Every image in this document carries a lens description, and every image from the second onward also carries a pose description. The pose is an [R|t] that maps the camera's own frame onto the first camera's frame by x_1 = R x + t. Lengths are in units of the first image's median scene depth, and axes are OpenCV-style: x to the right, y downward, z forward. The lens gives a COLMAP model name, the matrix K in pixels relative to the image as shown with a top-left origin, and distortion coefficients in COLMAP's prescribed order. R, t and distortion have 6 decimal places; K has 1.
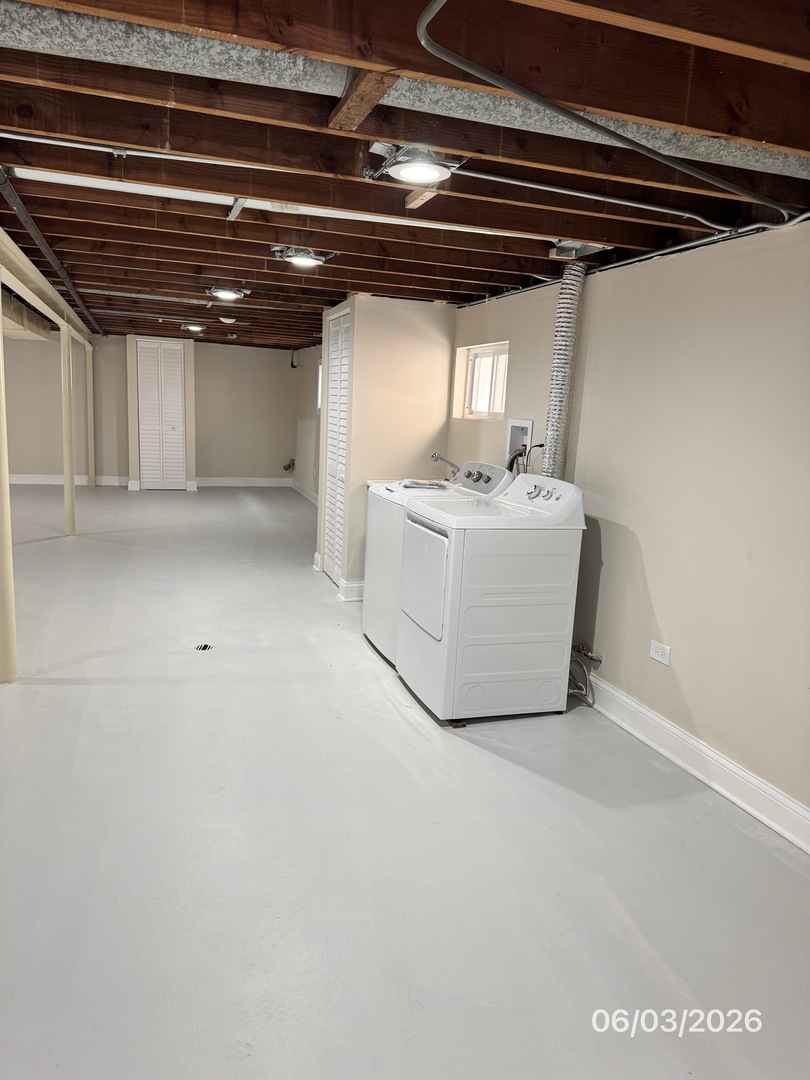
lens RADIAL K [[759.5, 0, 406.0], [0, 759.5, 544.4], [0, 0, 1]] dist [0.027352, -0.030440]
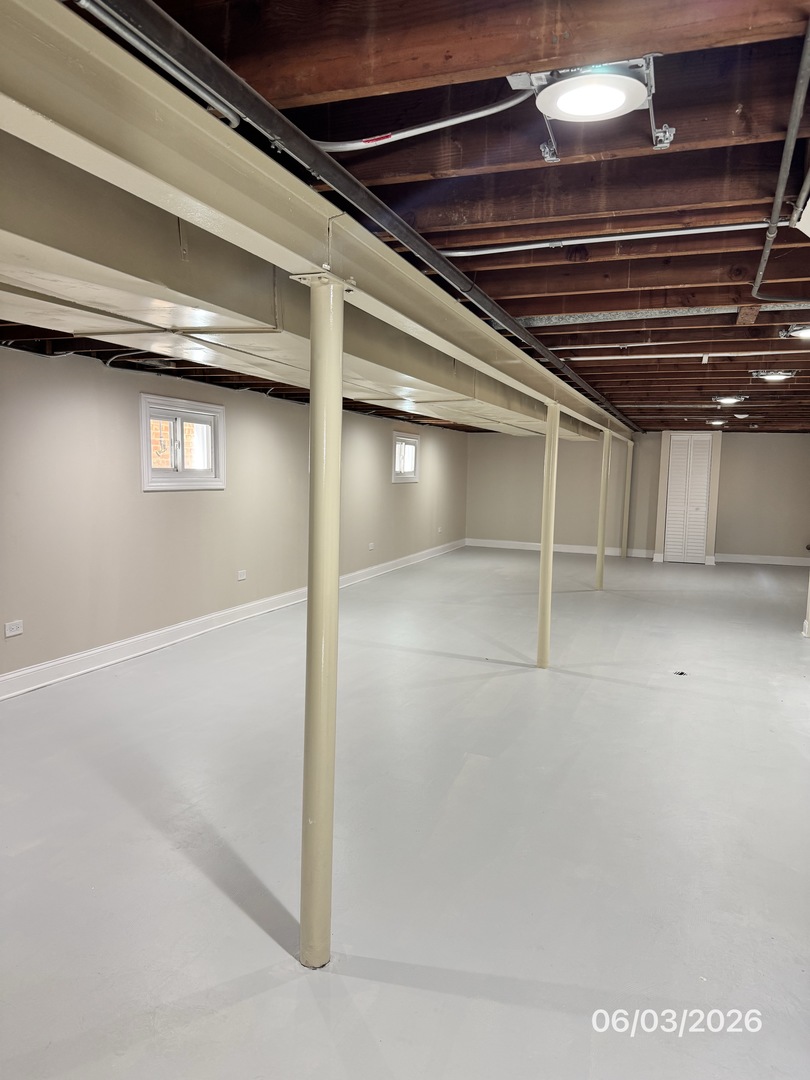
lens RADIAL K [[759.5, 0, 402.8], [0, 759.5, 542.6], [0, 0, 1]] dist [0.027352, -0.030440]
pose [[0.769800, 0.030675, -0.637548, 0.123489], [-0.101007, 0.992113, -0.074226, 0.037906], [0.630243, 0.121536, 0.766827, -0.205511]]
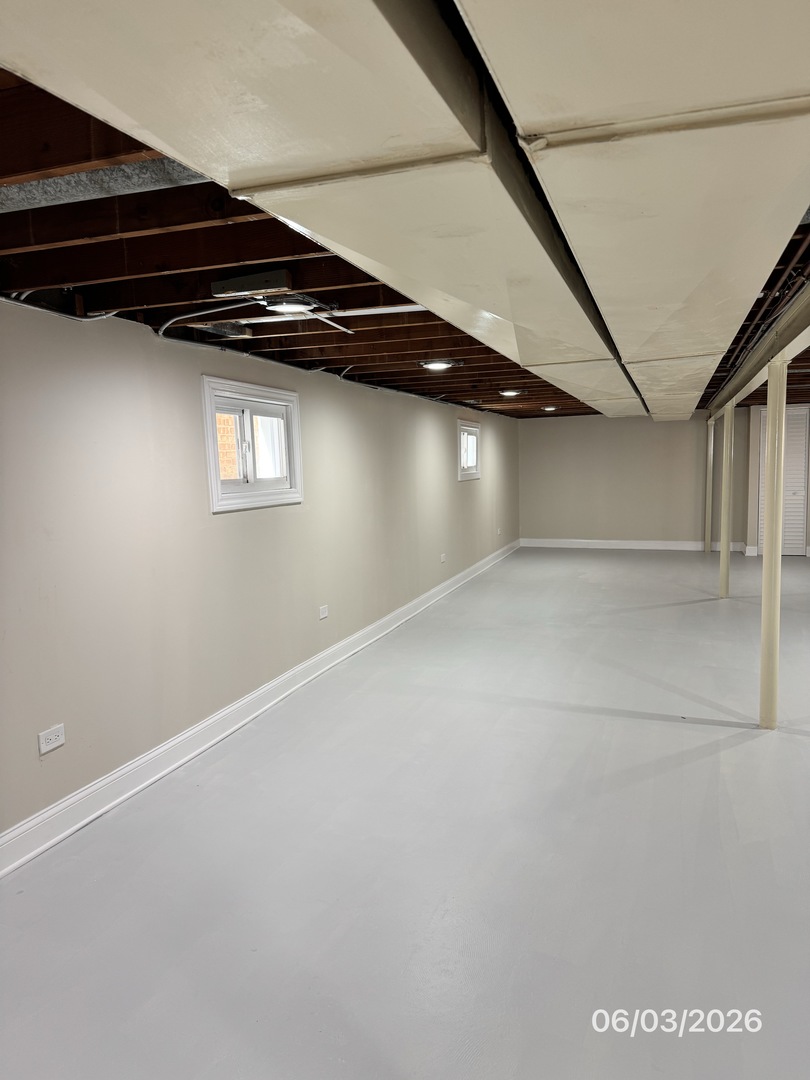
lens RADIAL K [[759.5, 0, 399.4], [0, 759.5, 547.6], [0, 0, 1]] dist [0.027352, -0.030440]
pose [[0.777634, 0.001523, -0.628716, -0.125894], [-0.051290, 0.996818, -0.061024, 0.006109], [0.626622, 0.079701, 0.775237, -0.123562]]
